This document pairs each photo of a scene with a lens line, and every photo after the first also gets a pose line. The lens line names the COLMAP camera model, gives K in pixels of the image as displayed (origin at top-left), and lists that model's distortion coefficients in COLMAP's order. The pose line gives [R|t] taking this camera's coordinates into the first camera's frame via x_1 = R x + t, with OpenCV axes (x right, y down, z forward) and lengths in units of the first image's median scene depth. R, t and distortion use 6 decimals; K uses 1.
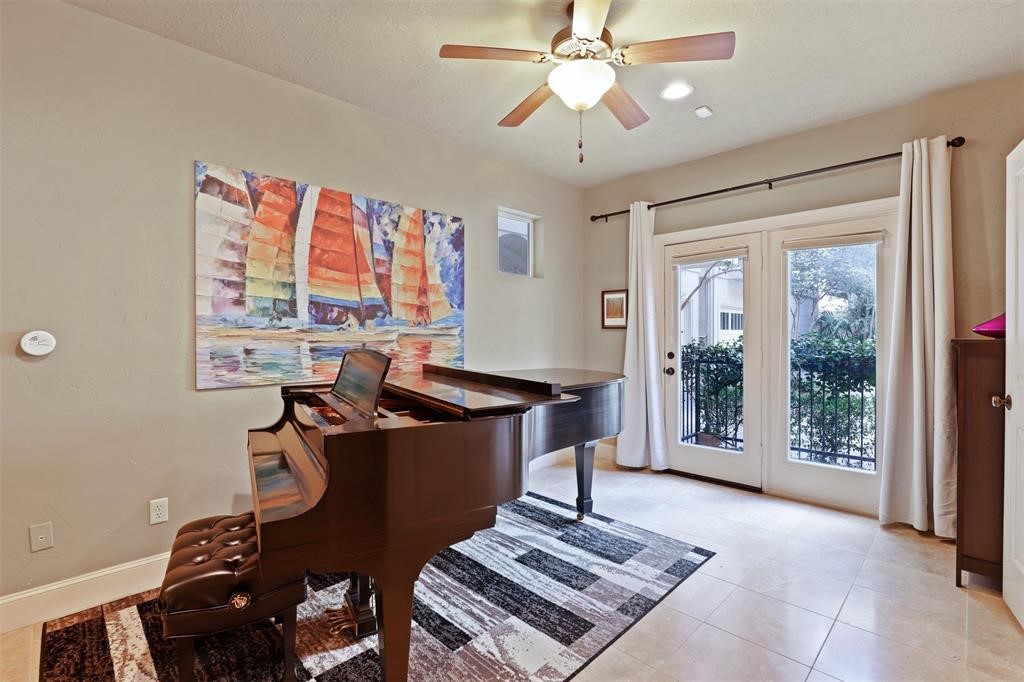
lens RADIAL K [[476.7, 0, 511.2], [0, 476.7, 335.1], [0, 0, 1]] dist [-0.012883, 0.002198]
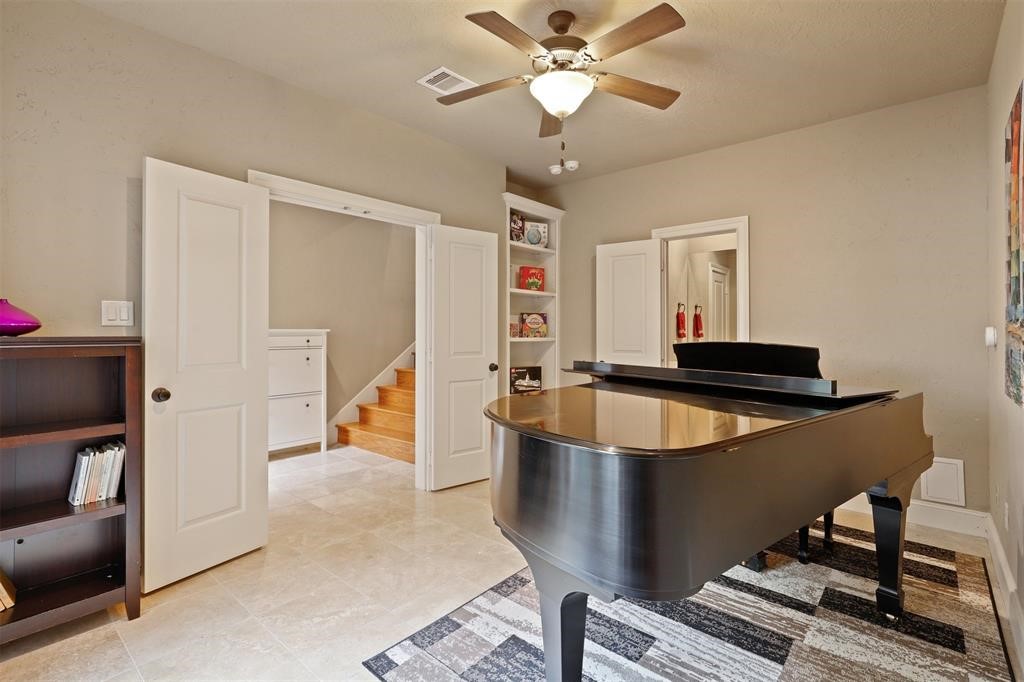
lens RADIAL K [[476.7, 0, 511.6], [0, 476.7, 335.4], [0, 0, 1]] dist [-0.012883, 0.002198]
pose [[-0.998199, 0.002107, -0.059952, 0.277994], [0.001845, 0.999988, 0.004428, 0.003634], [0.059961, 0.004310, -0.998191, 1.757015]]
